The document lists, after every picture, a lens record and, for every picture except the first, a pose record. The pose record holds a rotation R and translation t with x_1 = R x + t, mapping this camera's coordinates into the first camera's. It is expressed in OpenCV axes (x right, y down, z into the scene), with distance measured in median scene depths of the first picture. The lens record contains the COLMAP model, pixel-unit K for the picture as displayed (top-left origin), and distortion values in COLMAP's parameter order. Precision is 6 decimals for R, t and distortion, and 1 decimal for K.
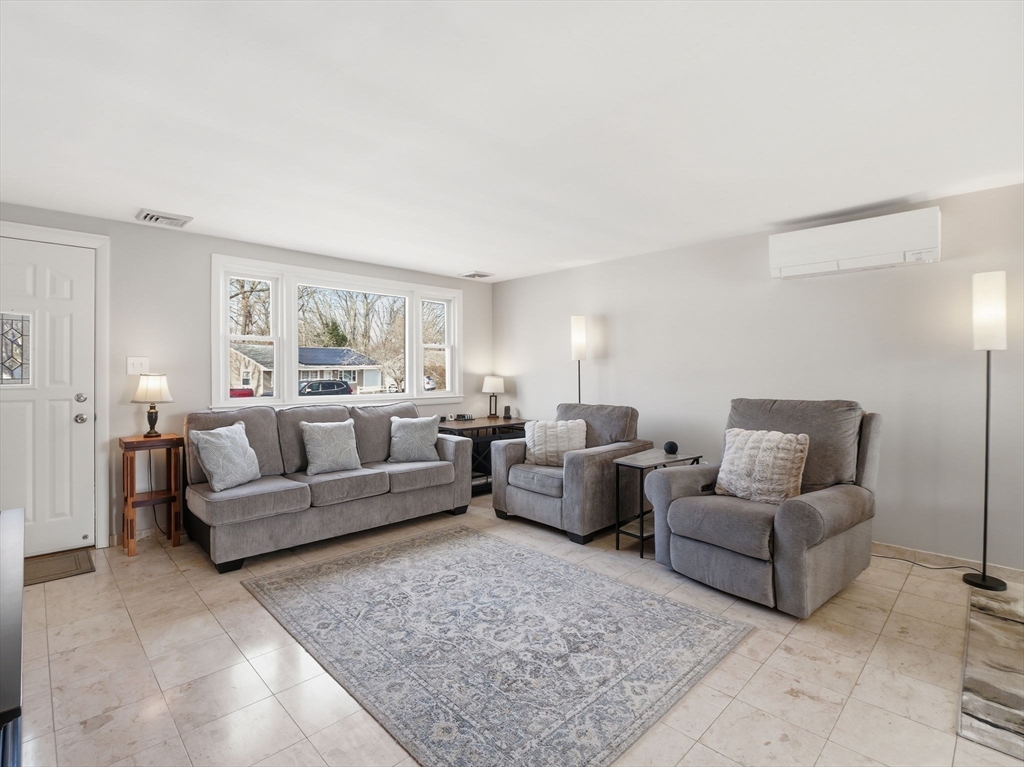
lens RADIAL K [[497.1, 0, 510.9], [0, 497.1, 372.7], [0, 0, 1]] dist [-0.013112, -0.000801]
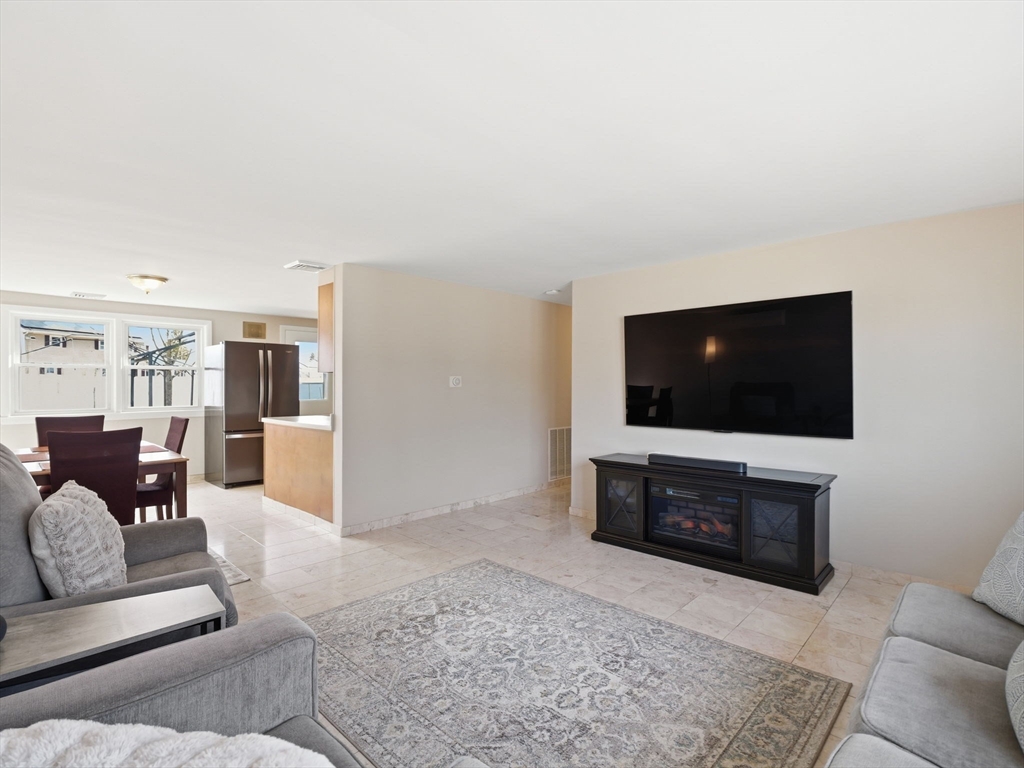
lens RADIAL K [[497.1, 0, 510.9], [0, 497.1, 373.2], [0, 0, 1]] dist [-0.013112, -0.000801]
pose [[-0.999531, 0.000311, -0.030608, -0.028281], [0.000805, 0.999869, -0.016137, -0.021746], [0.030599, -0.016154, -0.999401, 1.801625]]
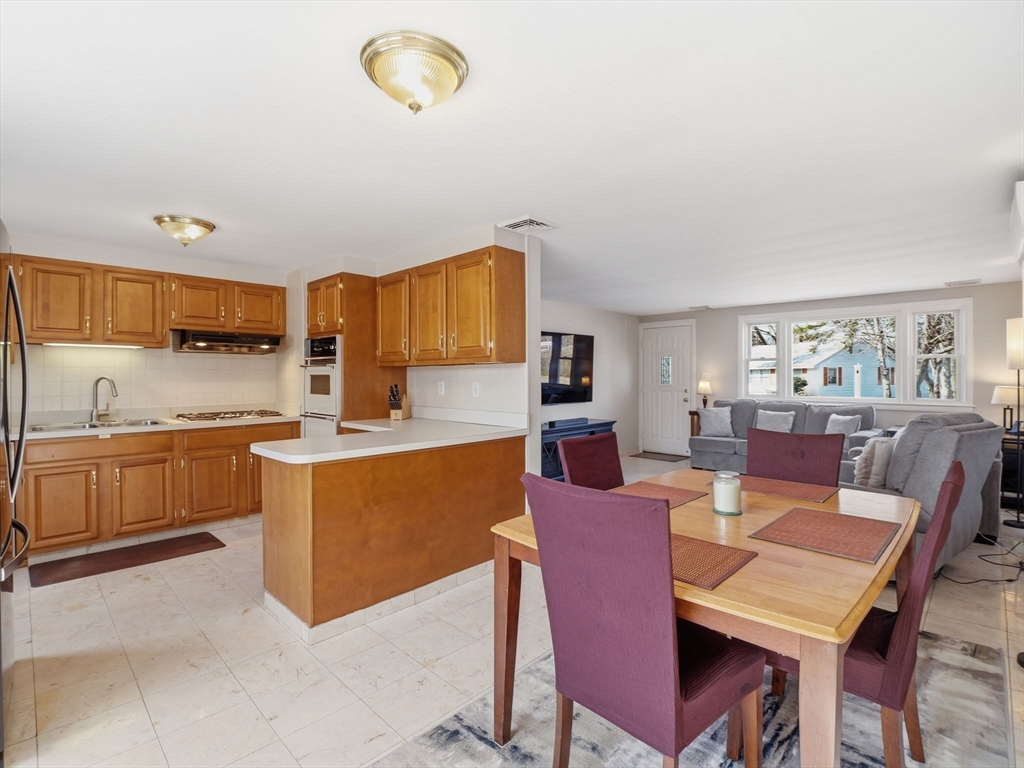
lens RADIAL K [[494.3, 0, 506.7], [0, 494.3, 376.4], [0, 0, 1]] dist [-0.011698, -0.000159]
pose [[0.014448, -0.000211, -0.999896, 1.760994], [-0.004387, 0.999990, -0.000274, -0.016176], [0.999886, 0.004390, 0.014447, 0.139335]]
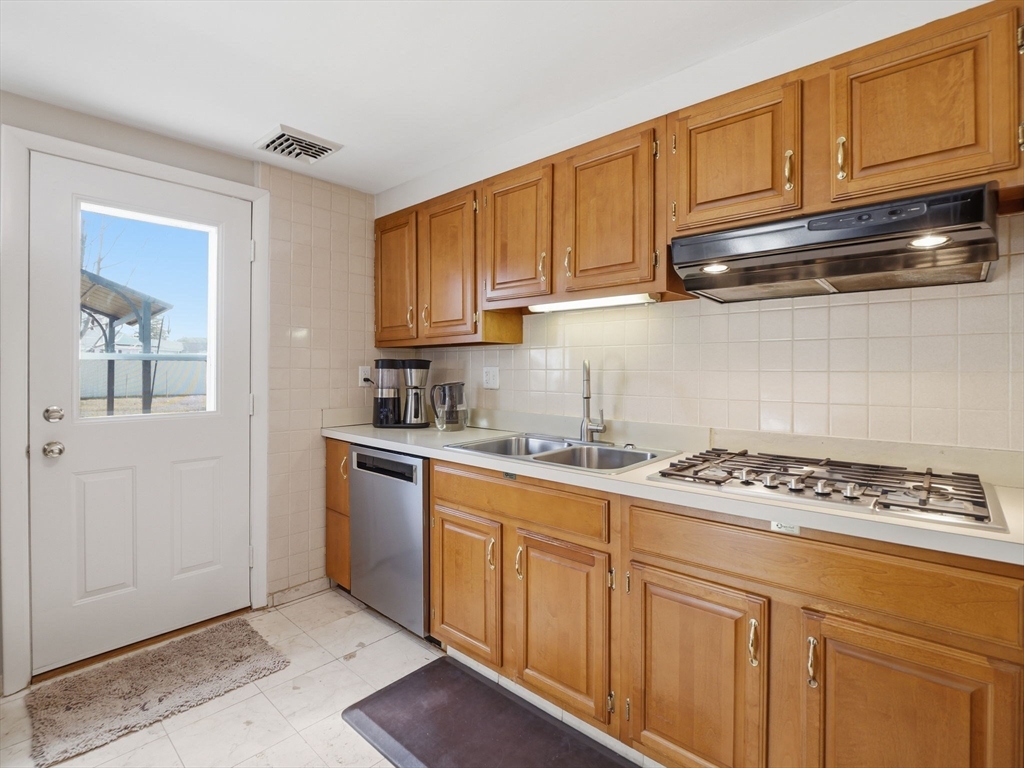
lens RADIAL K [[497.1, 0, 510.9], [0, 497.1, 373.2], [0, 0, 1]] dist [-0.013112, -0.000801]
pose [[-0.998373, -0.003801, -0.056886, 0.466934], [-0.004534, 0.999908, 0.012773, 0.000168], [0.056832, 0.013010, -0.998299, -0.240194]]
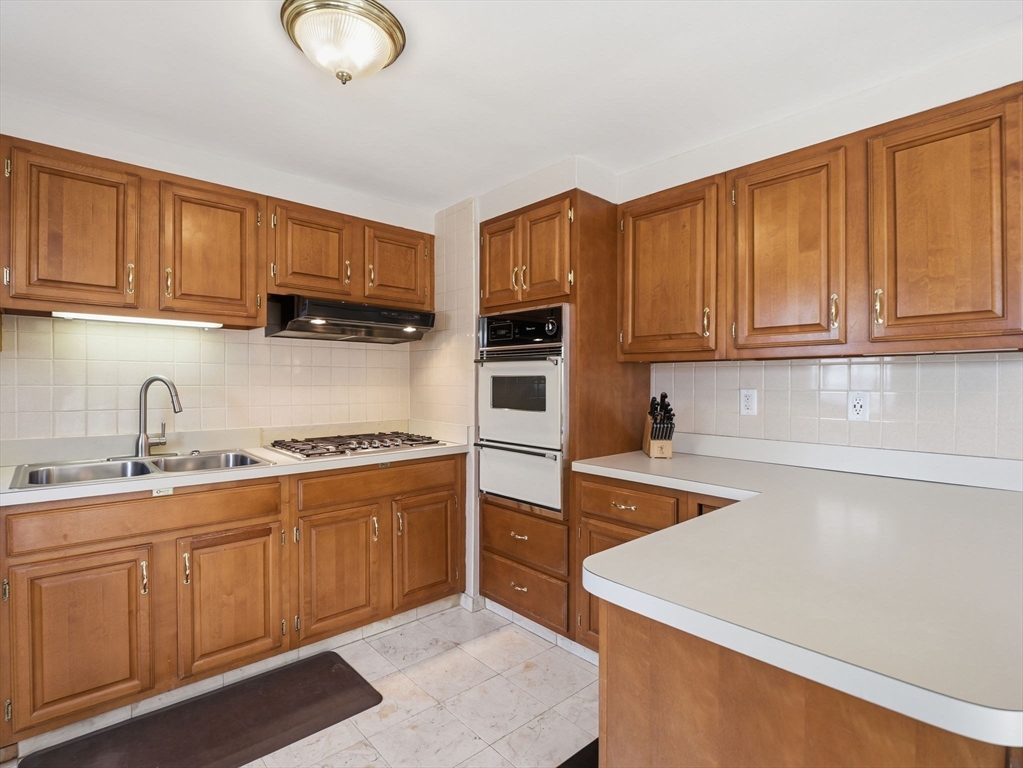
lens RADIAL K [[507.1, 0, 507.3], [0, 507.1, 386.0], [0, 0, 1]] dist [-0.013713, -0.000968]
pose [[-0.042609, 0.008521, -0.999055, 1.104757], [-0.012167, 0.999885, 0.009047, -0.009019], [0.999018, 0.012541, -0.042501, -0.415446]]
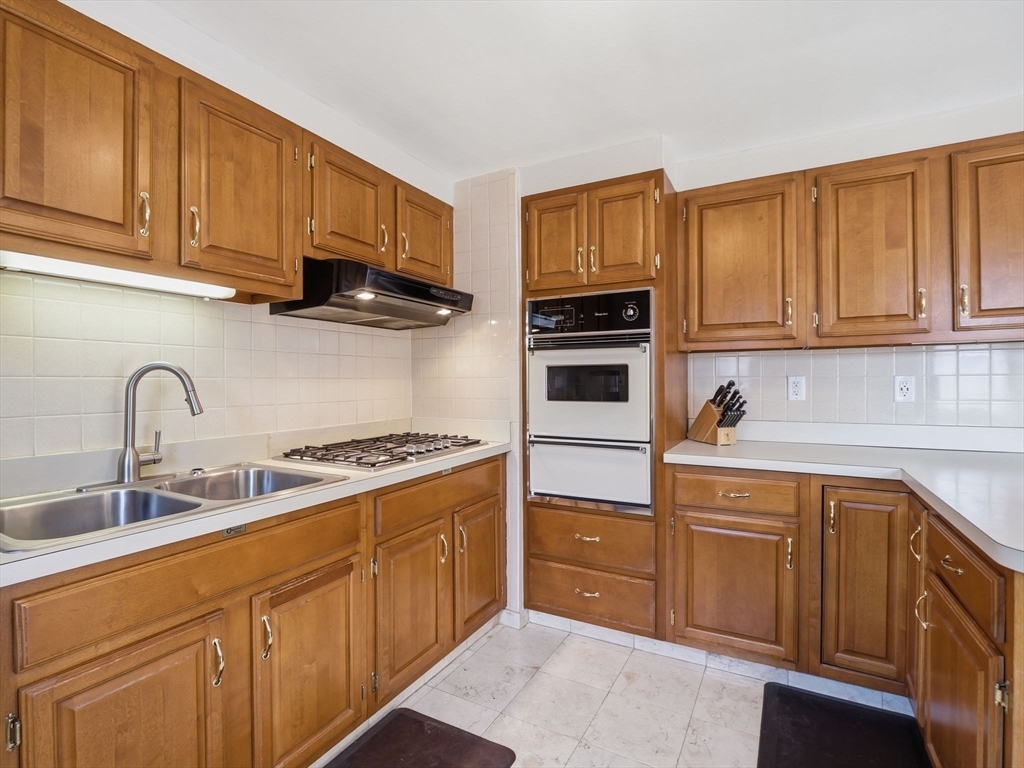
lens RADIAL K [[501.0, 0, 509.2], [0, 501.0, 381.9], [0, 0, 1]] dist [-0.015592, -0.000351]
pose [[0.284033, -0.000010, -0.958814, 0.951437], [-0.001694, 0.999998, -0.000512, 0.010490], [0.958813, 0.001770, 0.284033, -0.805034]]
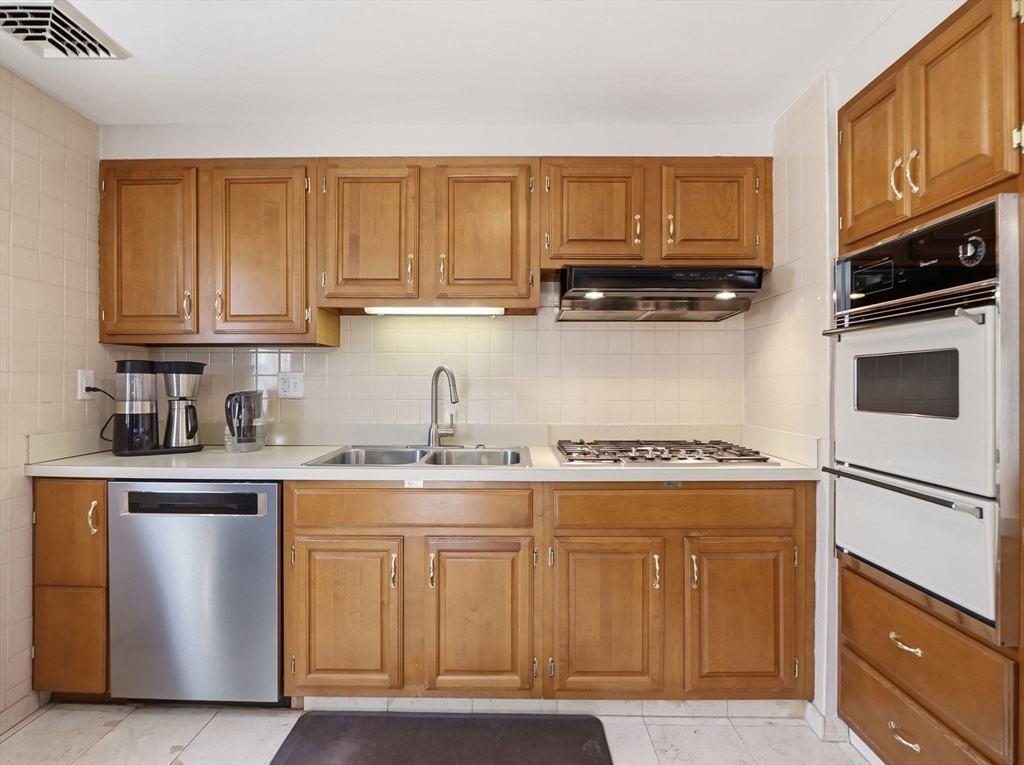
lens RADIAL K [[532.5, 0, 508.4], [0, 532.5, 383.0], [0, 0, 1]] dist [-0.009993, -0.000828]
pose [[-0.713295, -0.003429, -0.700856, 0.832639], [-0.007824, 0.999965, 0.003070, 0.013085], [0.700820, 0.007673, -0.713296, -0.332079]]
